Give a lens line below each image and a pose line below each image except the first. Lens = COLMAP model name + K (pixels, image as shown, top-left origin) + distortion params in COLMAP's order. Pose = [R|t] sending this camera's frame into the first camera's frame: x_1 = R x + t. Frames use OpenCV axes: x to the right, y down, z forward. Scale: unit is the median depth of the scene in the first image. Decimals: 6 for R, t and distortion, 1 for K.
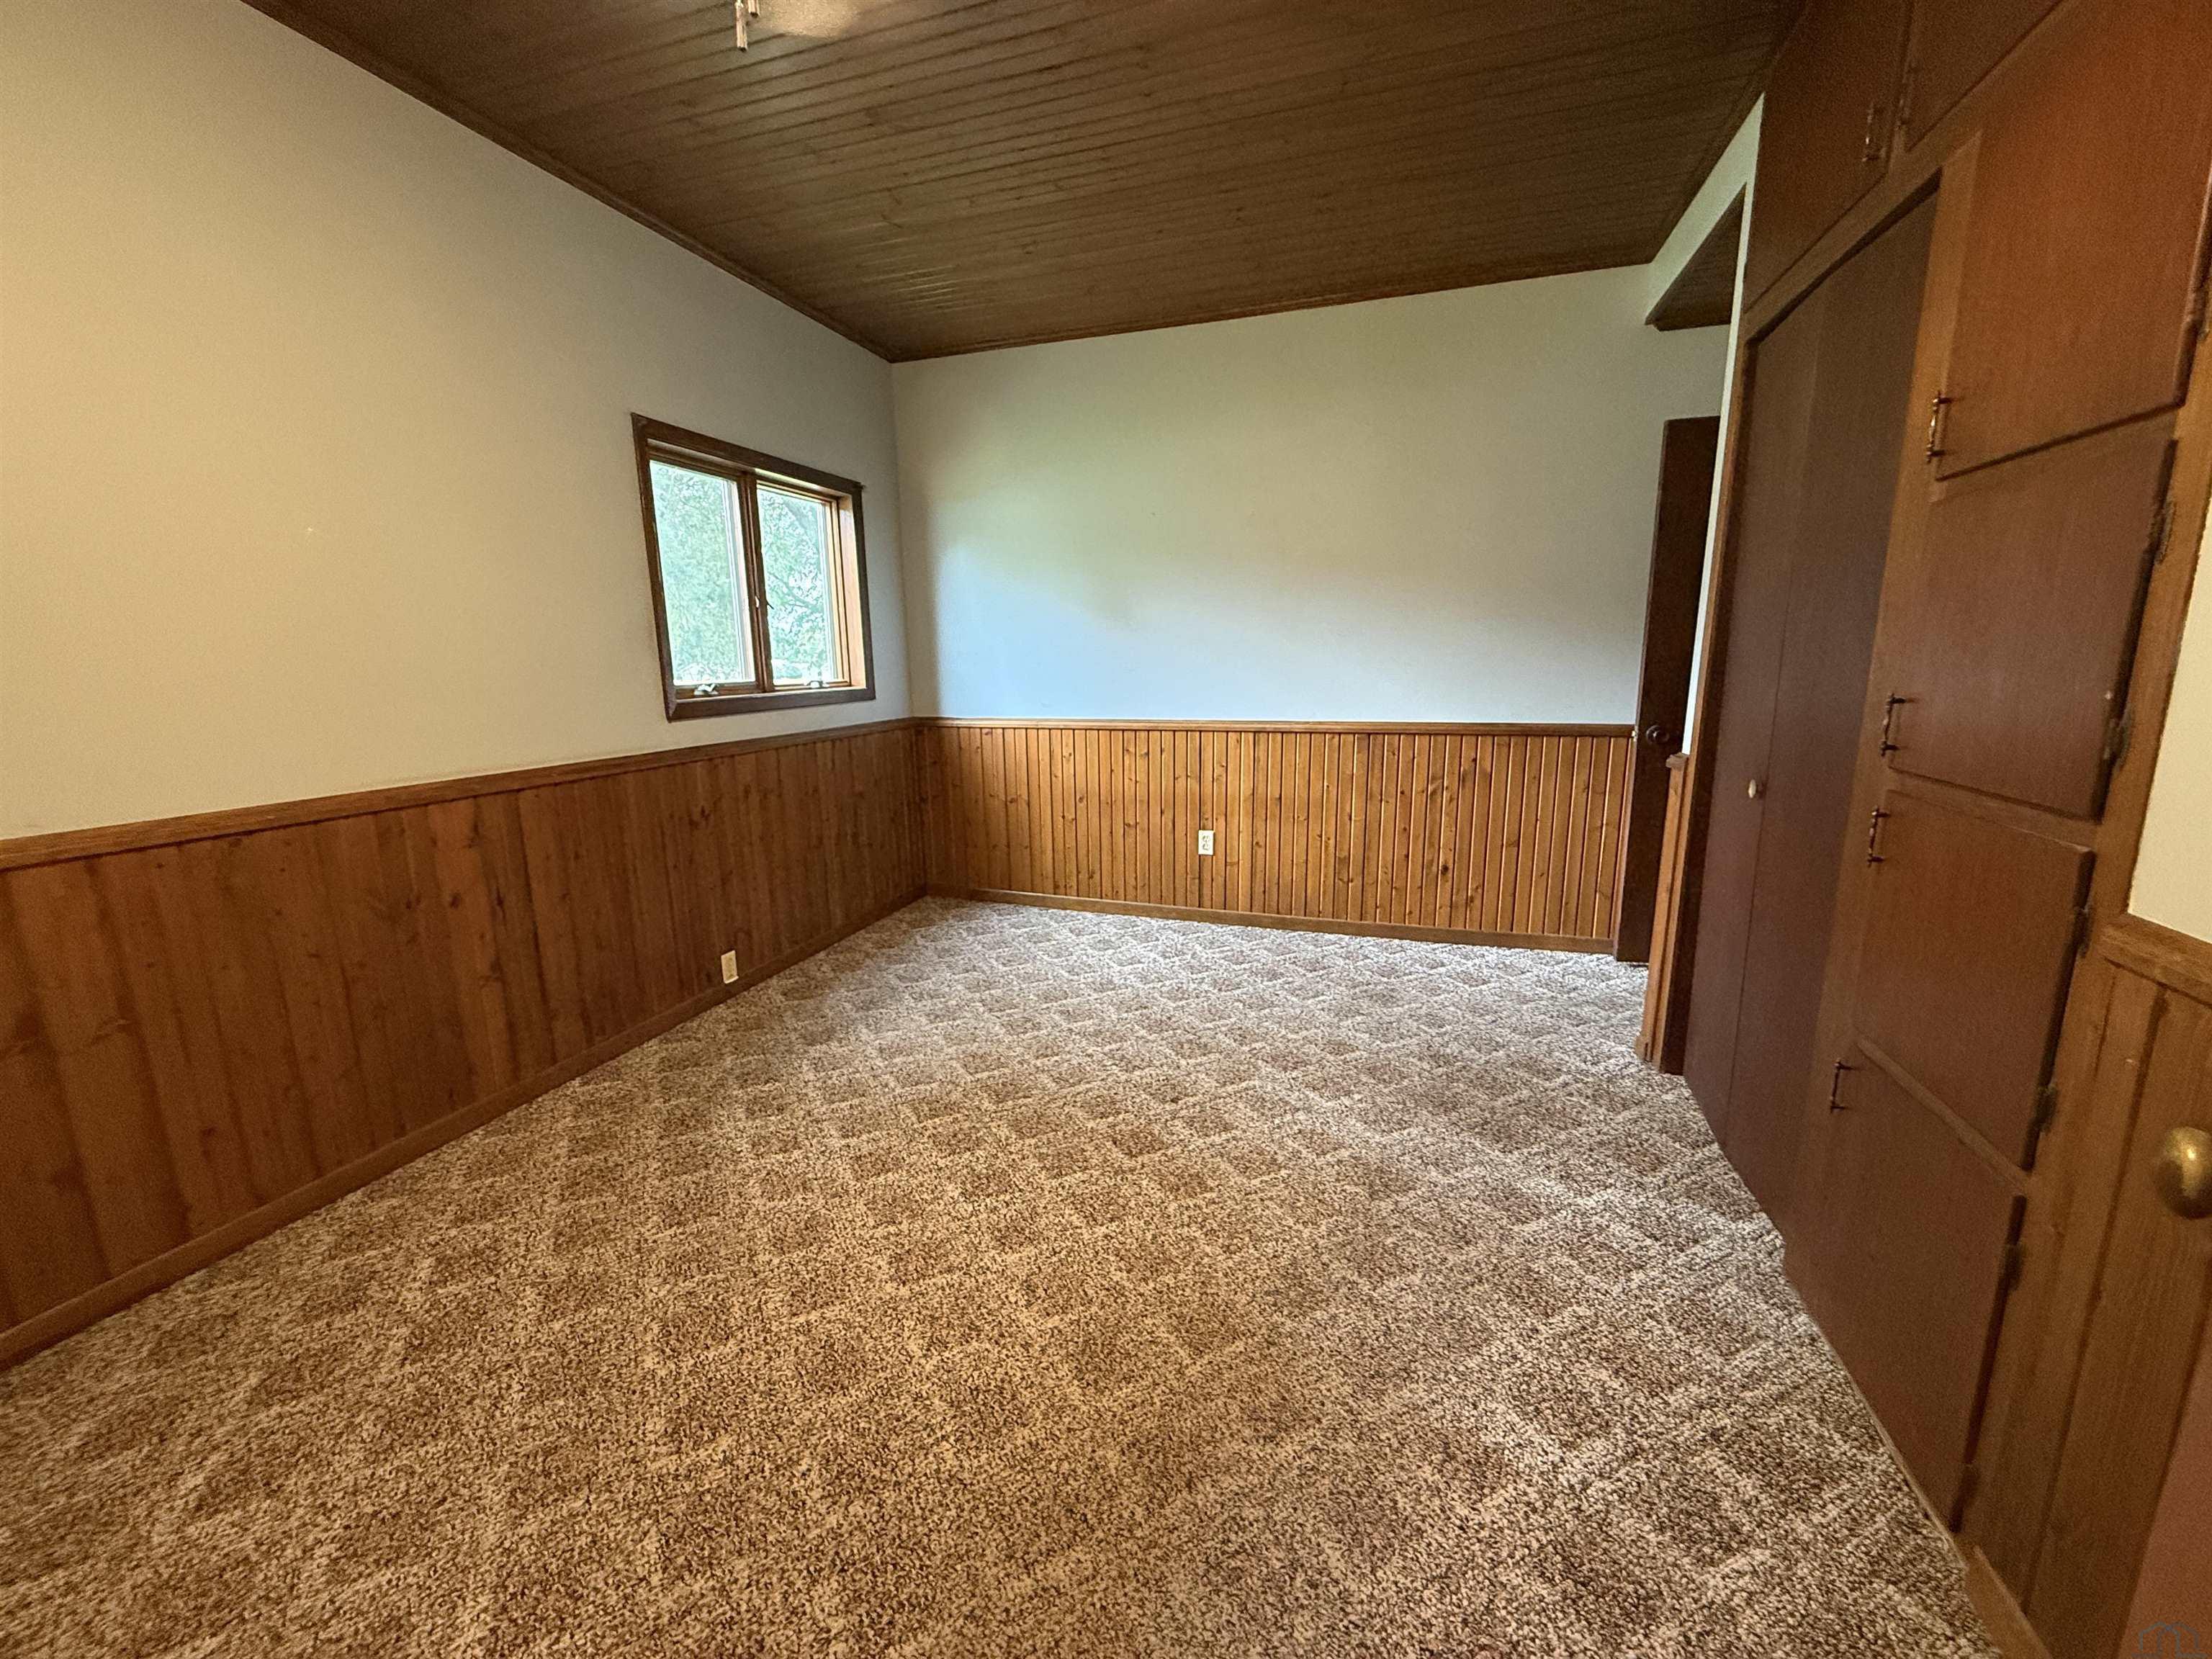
lens RADIAL K [[882.3, 0, 1104.2], [0, 882.3, 820.1], [0, 0, 1]] dist [-0.000658, -0.000730]
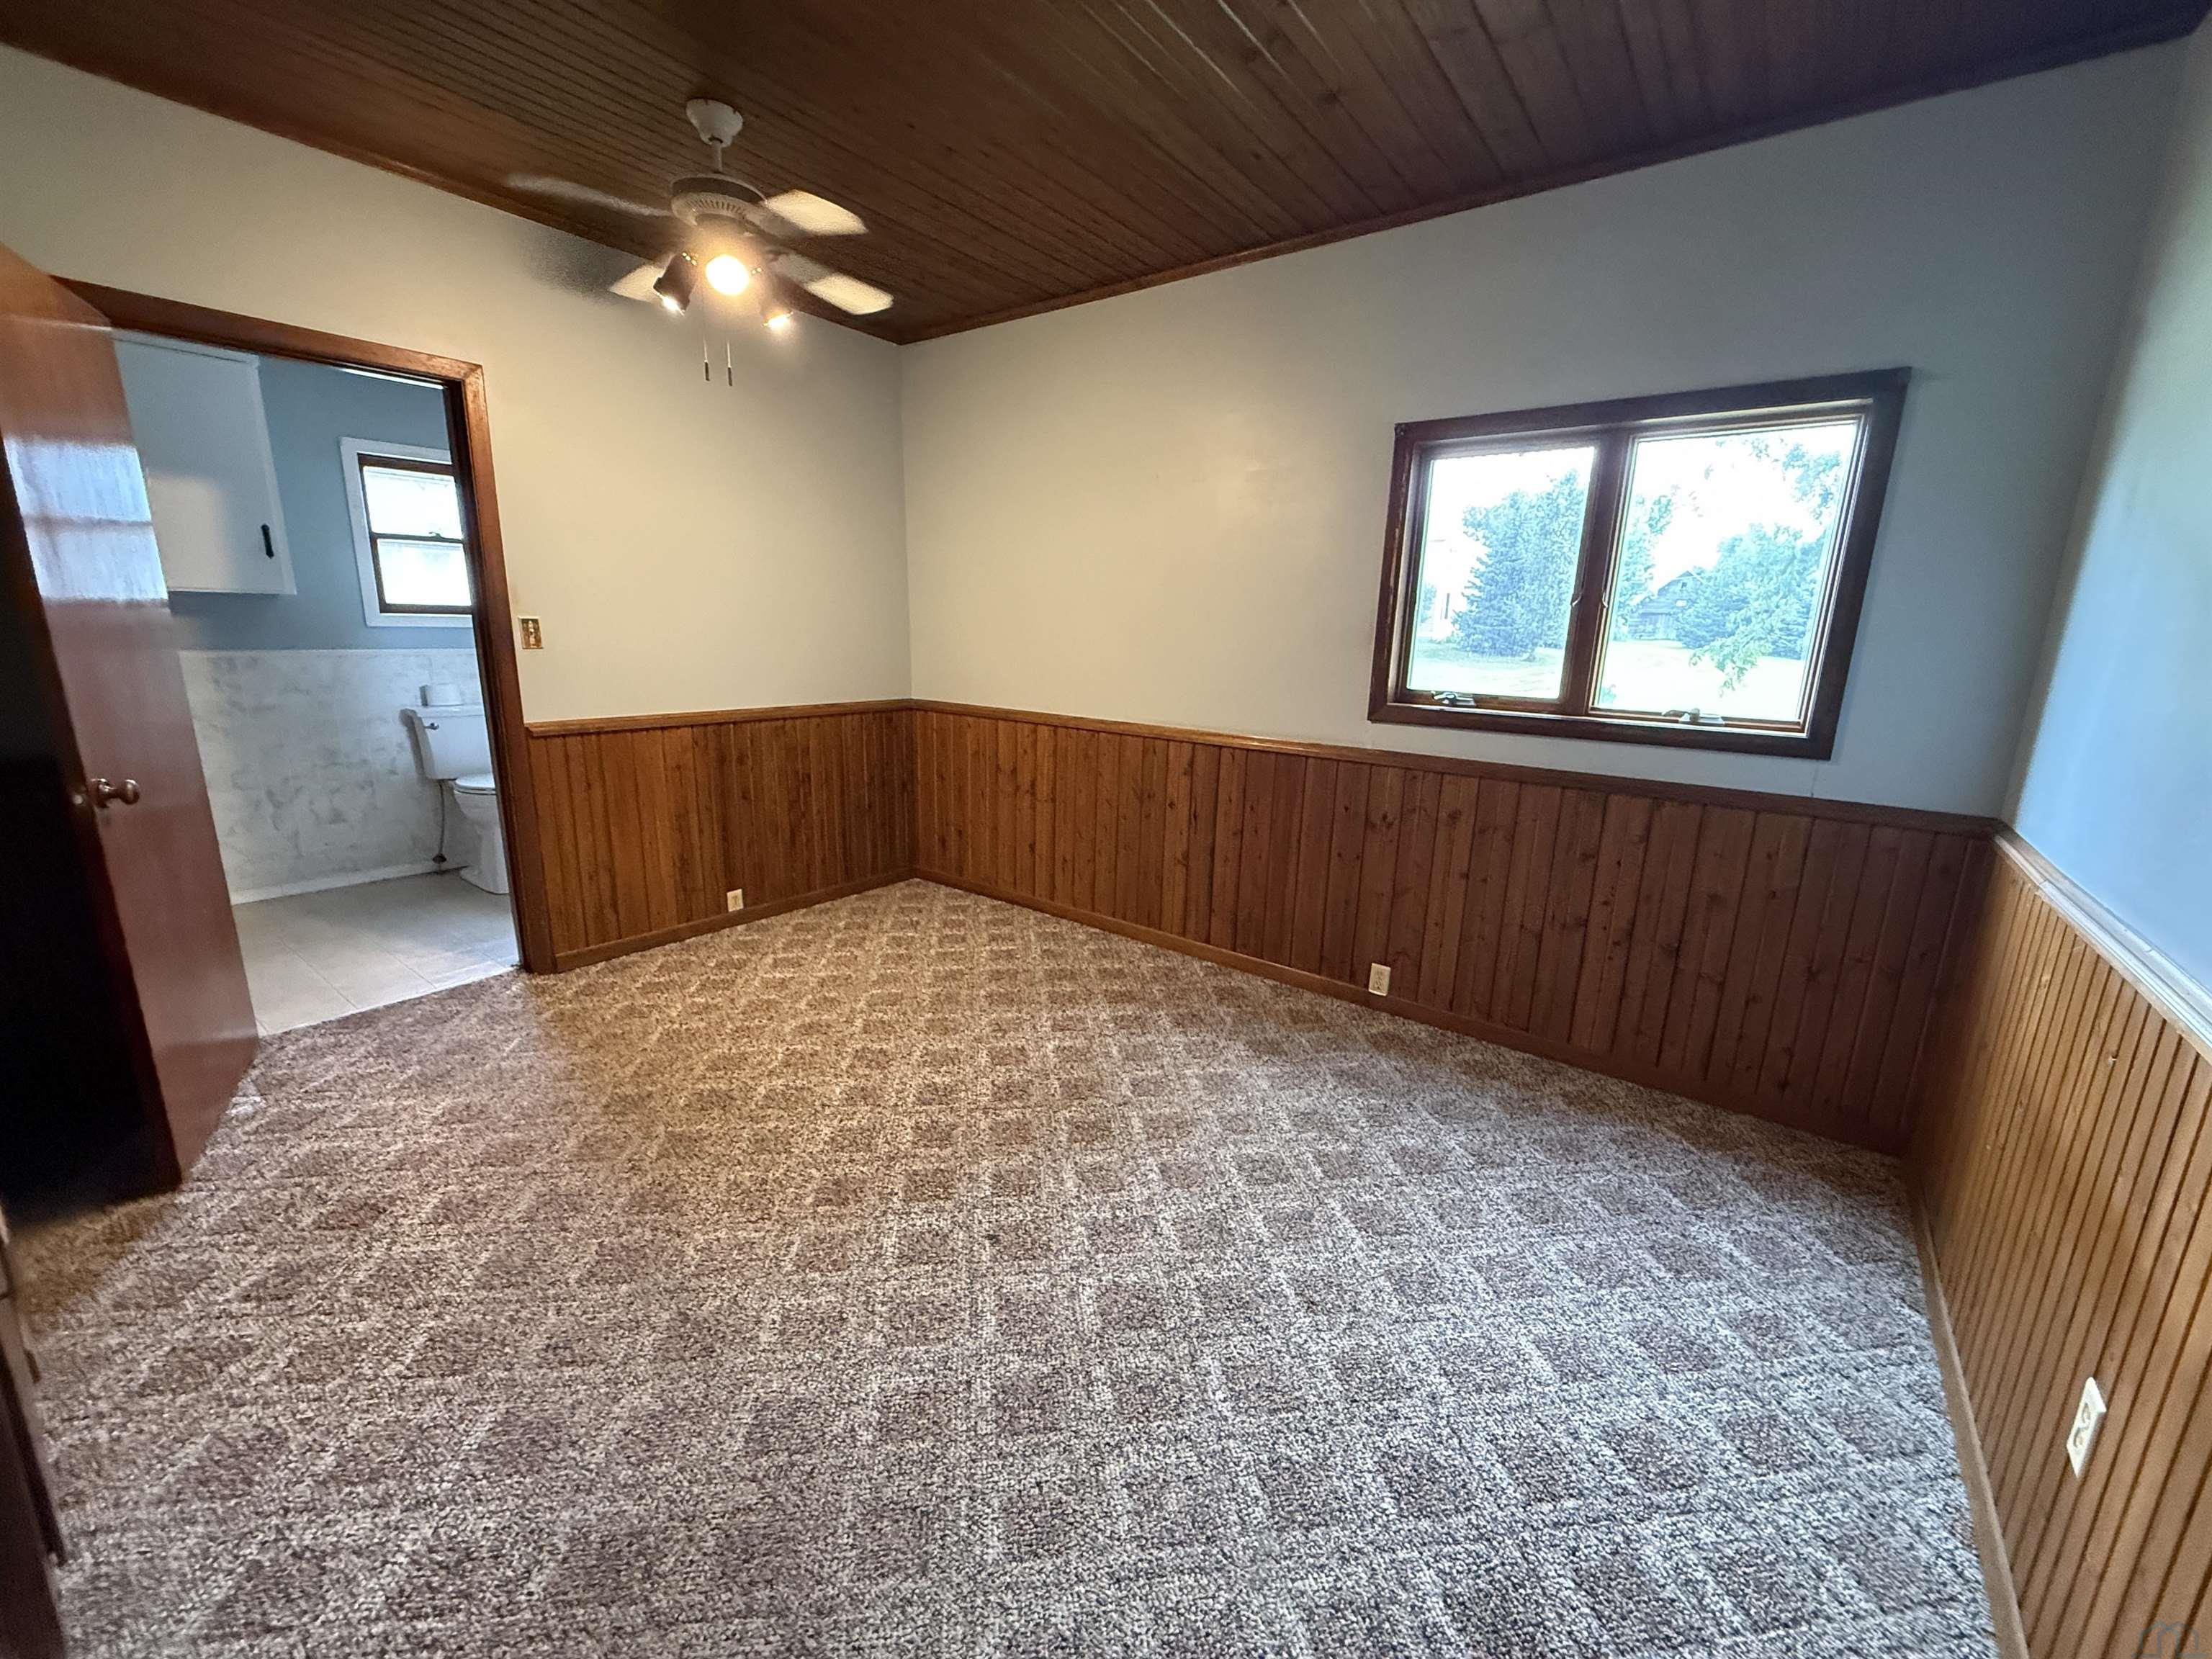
lens RADIAL K [[882.3, 0, 1099.3], [0, 882.3, 826.4], [0, 0, 1]] dist [-0.000658, -0.000730]
pose [[-0.325676, 0.213558, -0.921047, 0.644732], [-0.201697, 0.936040, 0.288352, -0.252480], [0.923717, 0.279682, -0.261772, 1.104337]]
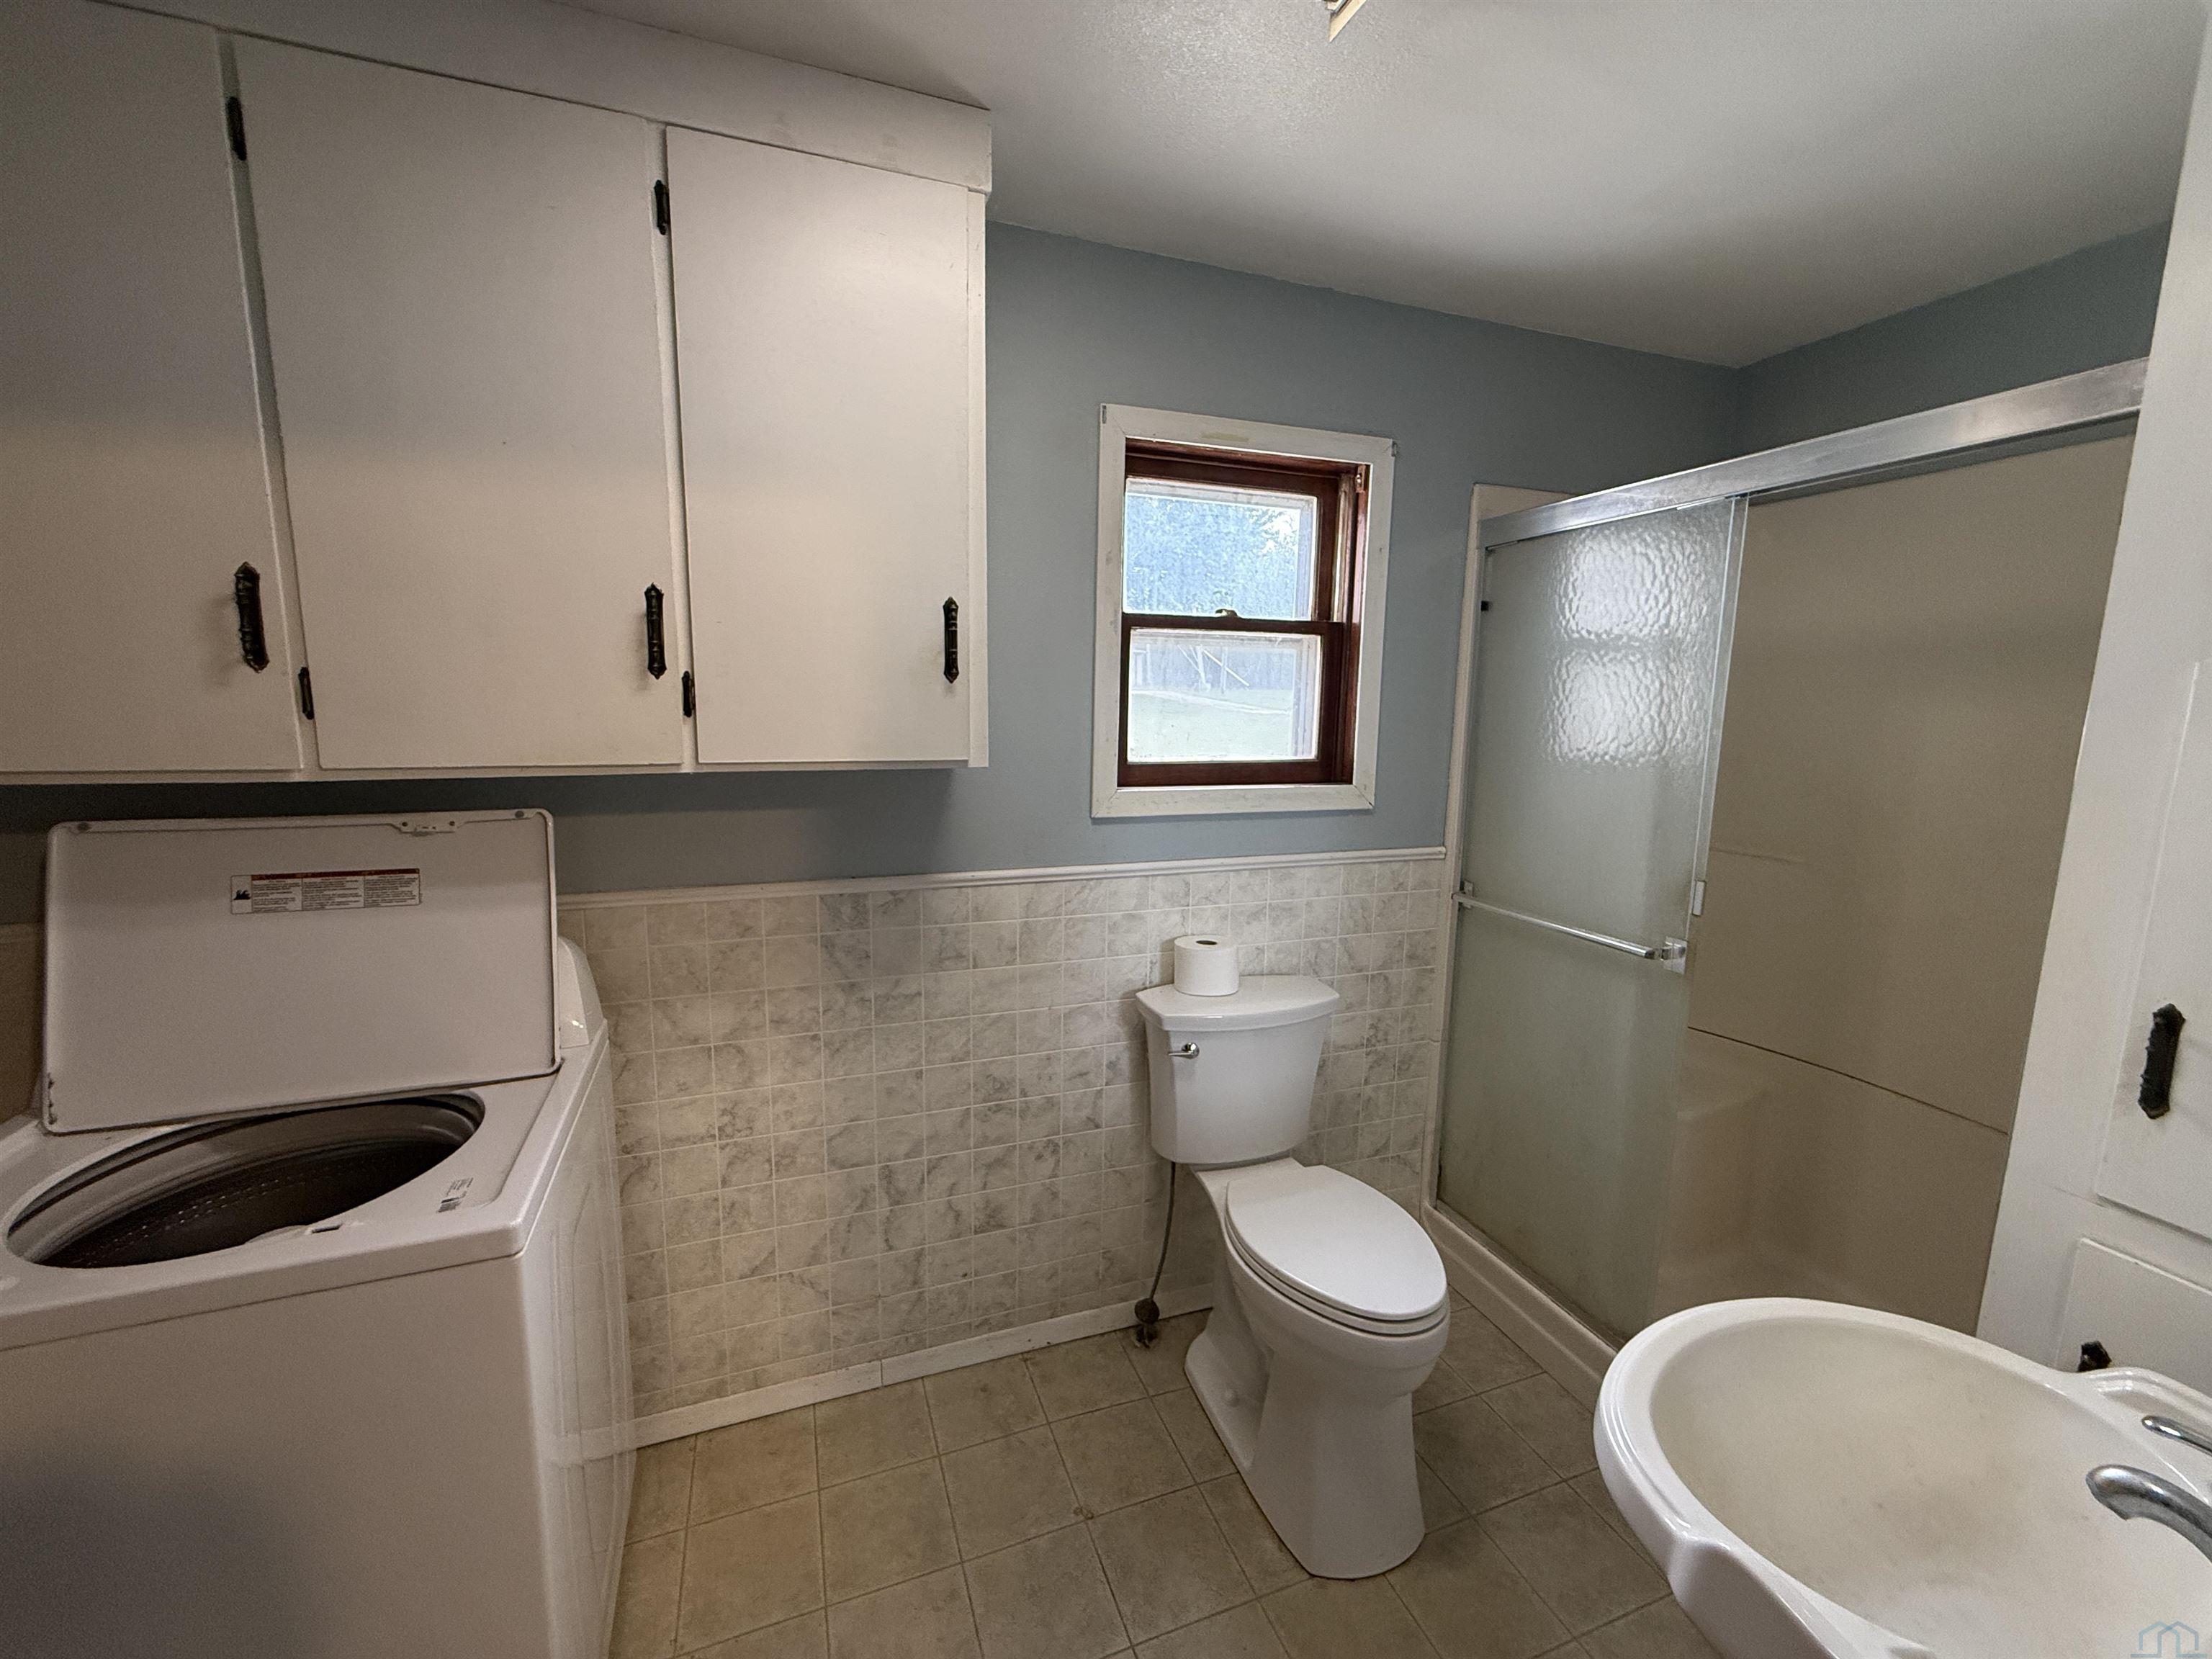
lens RADIAL K [[882.3, 0, 1105.0], [0, 882.3, 824.6], [0, 0, 1]] dist [-0.000658, -0.000730]
pose [[-0.779536, 0.091255, -0.619674, 0.410285], [-0.126938, 0.945784, 0.298964, -0.191281], [0.613359, 0.311714, -0.725689, 0.683232]]
